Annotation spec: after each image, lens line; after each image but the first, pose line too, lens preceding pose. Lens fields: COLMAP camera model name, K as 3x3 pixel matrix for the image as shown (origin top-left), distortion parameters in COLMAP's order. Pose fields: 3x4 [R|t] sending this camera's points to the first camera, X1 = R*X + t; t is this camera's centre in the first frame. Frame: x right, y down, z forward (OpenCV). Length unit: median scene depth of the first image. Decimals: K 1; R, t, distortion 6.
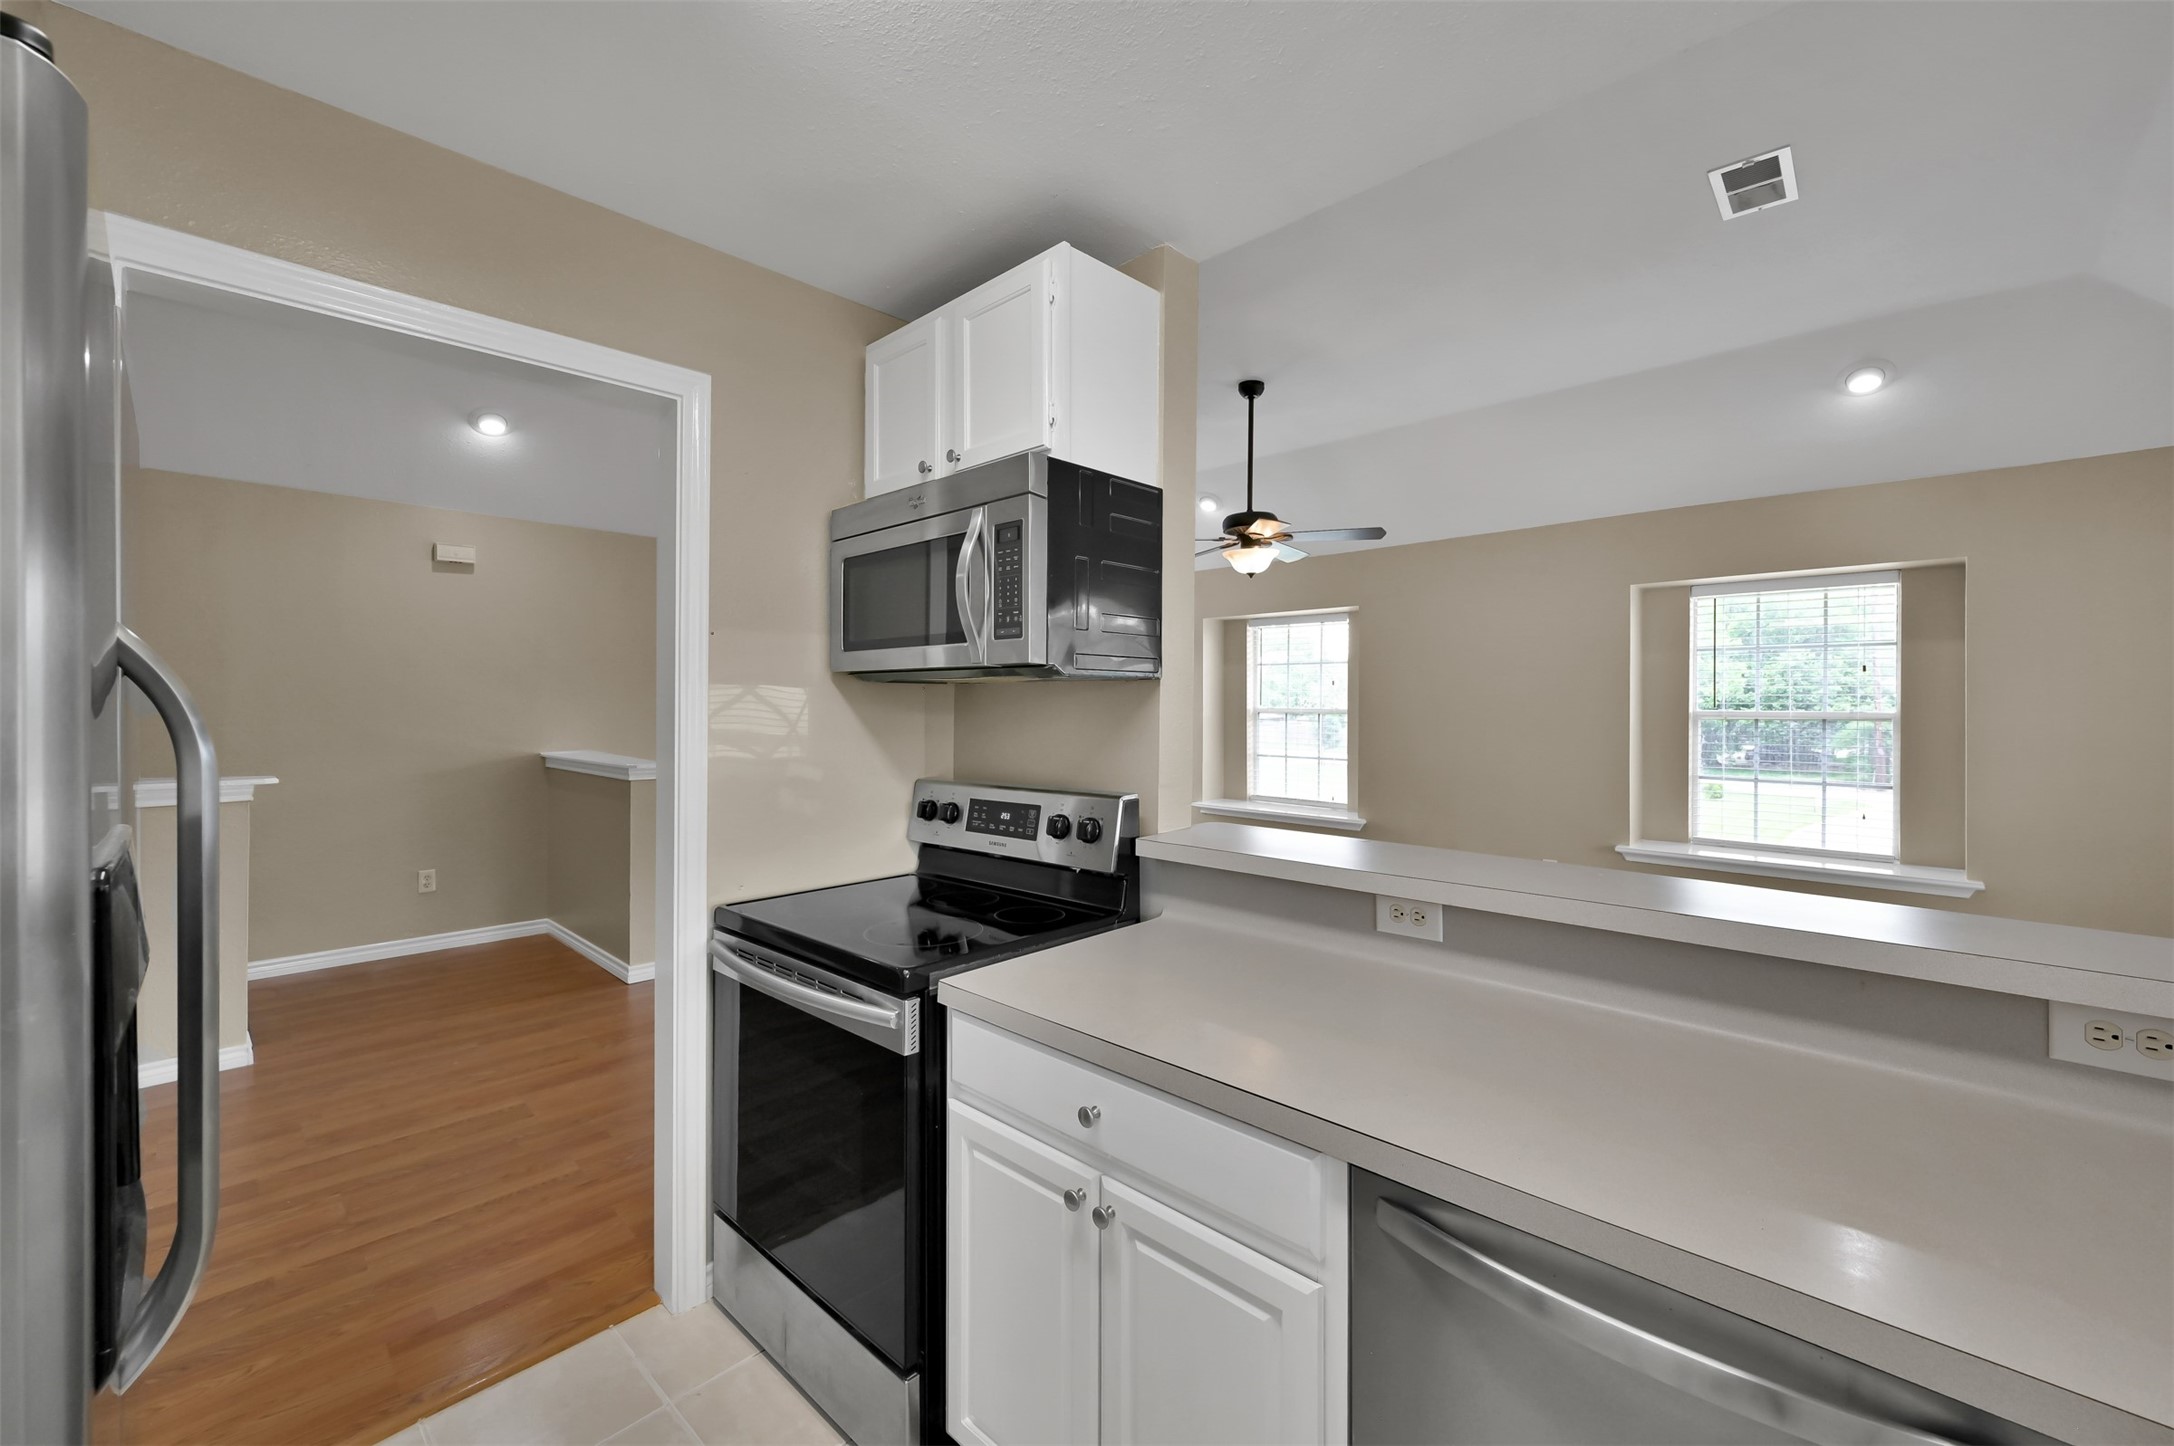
lens RADIAL K [[866.6, 0, 1086.8], [0, 866.6, 711.8], [0, 0, 1]] dist [-0.000427, 0.000537]
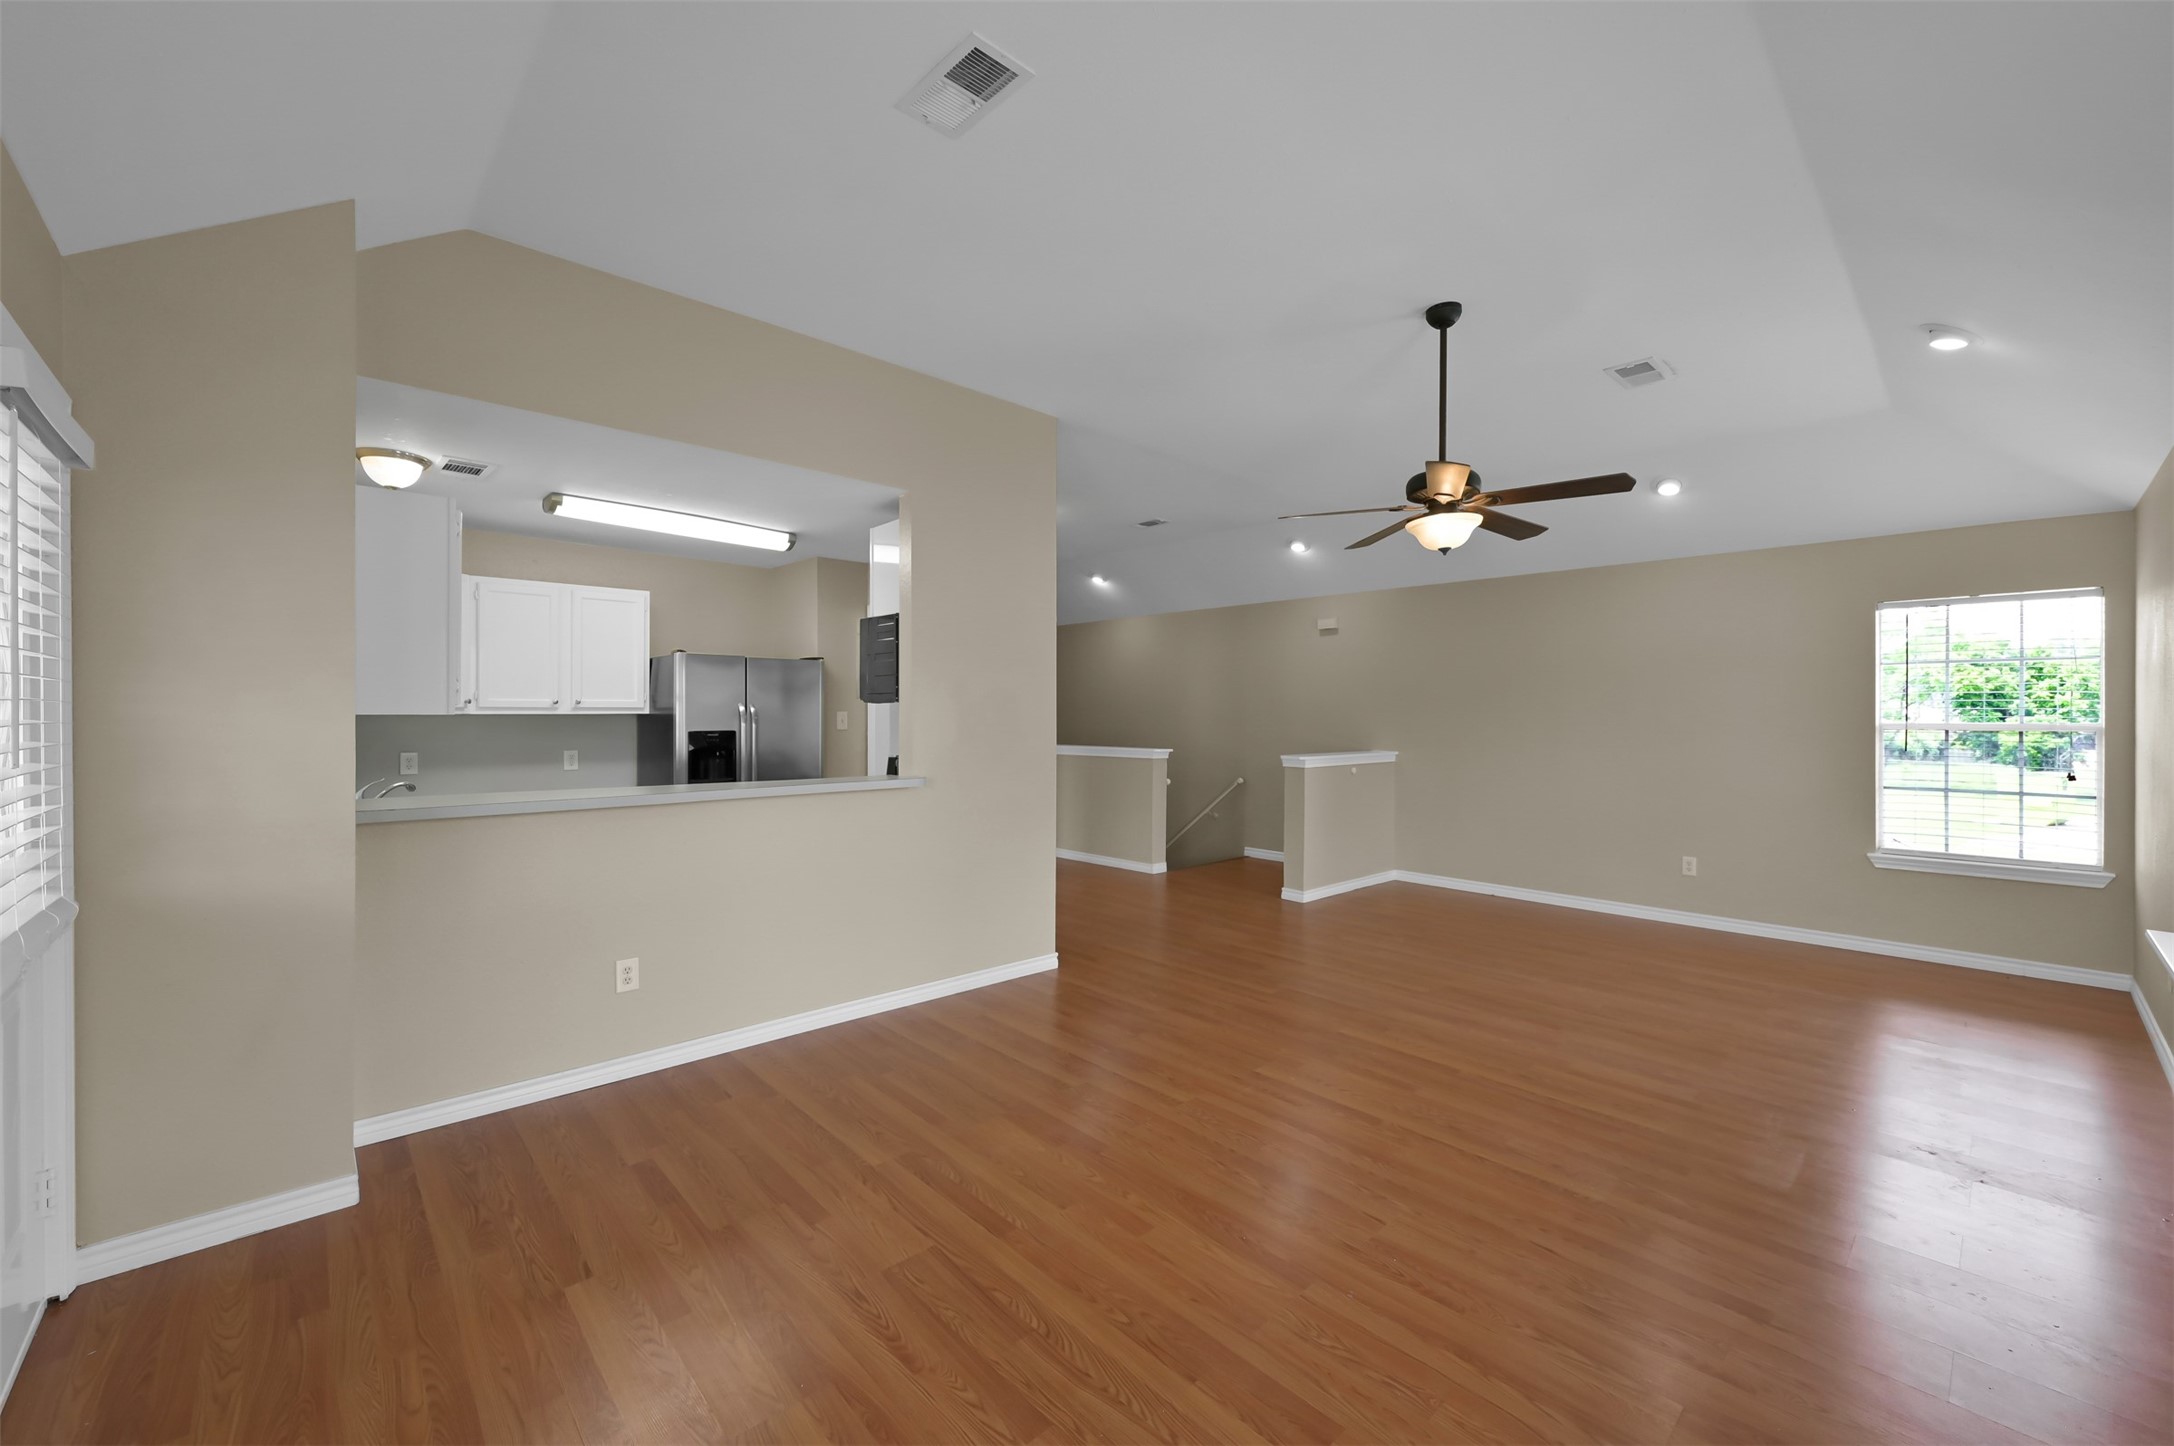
lens RADIAL K [[866.6, 0, 1091.0], [0, 866.6, 710.2], [0, 0, 1]] dist [-0.000427, 0.000537]
pose [[-0.049631, -0.007324, -0.998741, 1.834034], [-0.015756, 0.999854, -0.006550, -0.009425], [0.998643, 0.015411, -0.049739, 1.330509]]
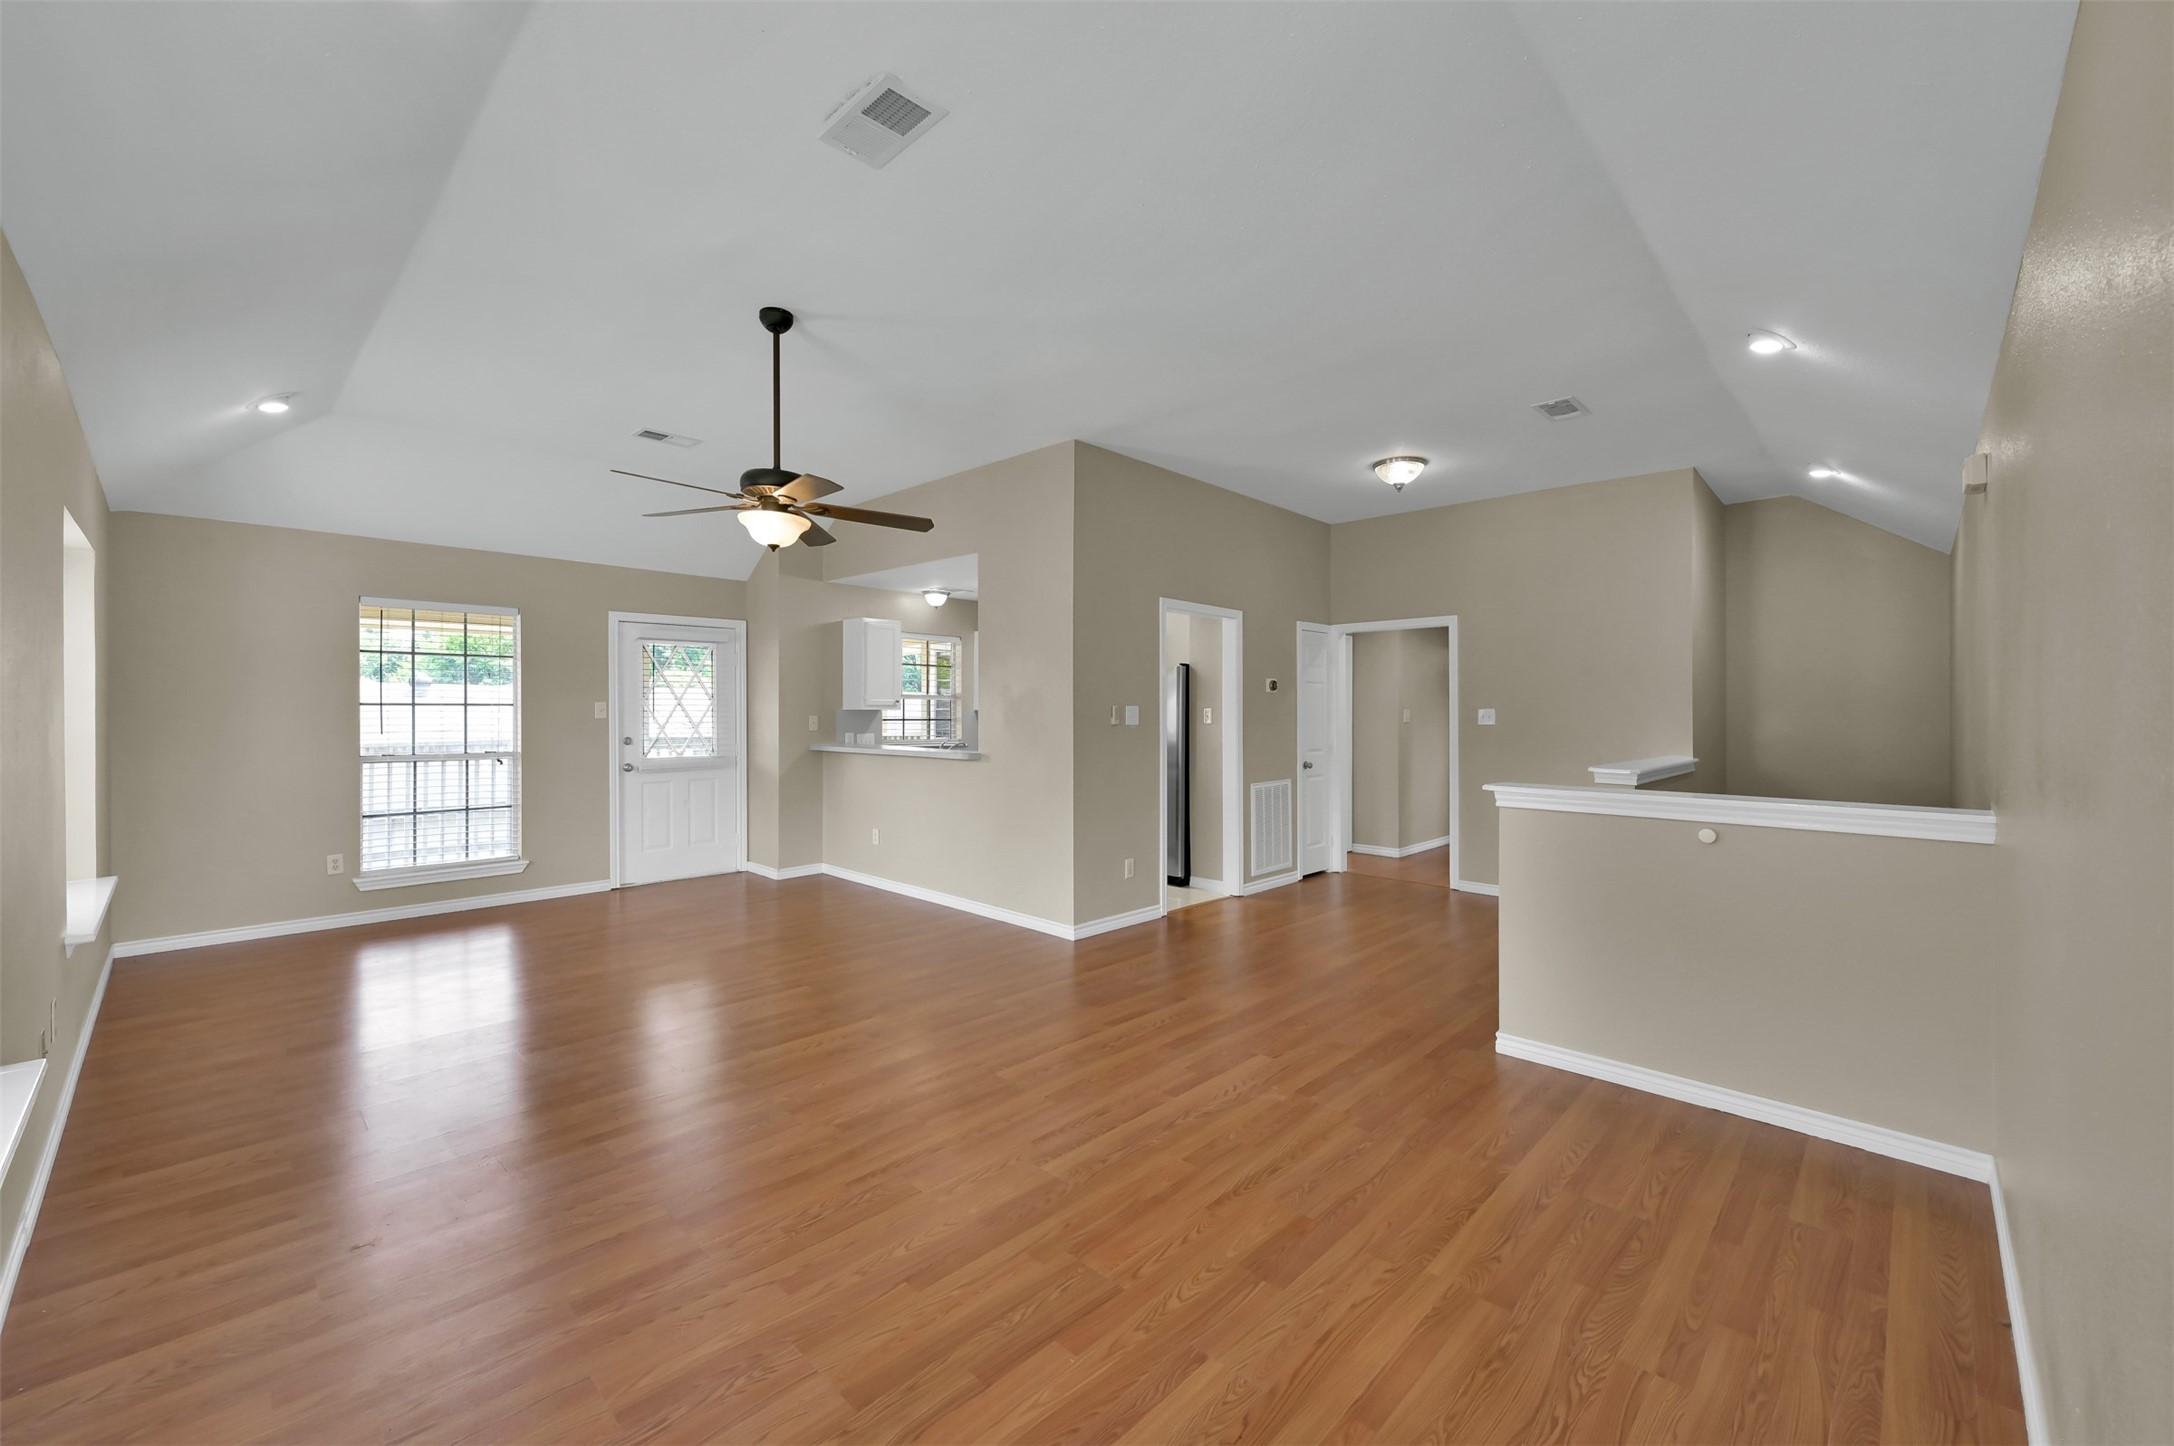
lens RADIAL K [[866.6, 0, 1076.6], [0, 866.6, 712.0], [0, 0, 1]] dist [-0.000427, 0.000537]
pose [[-0.999951, -0.006211, 0.007658, -0.187321], [-0.006100, 0.999878, 0.014402, -0.037243], [-0.007746, 0.014355, -0.999867, 3.347271]]
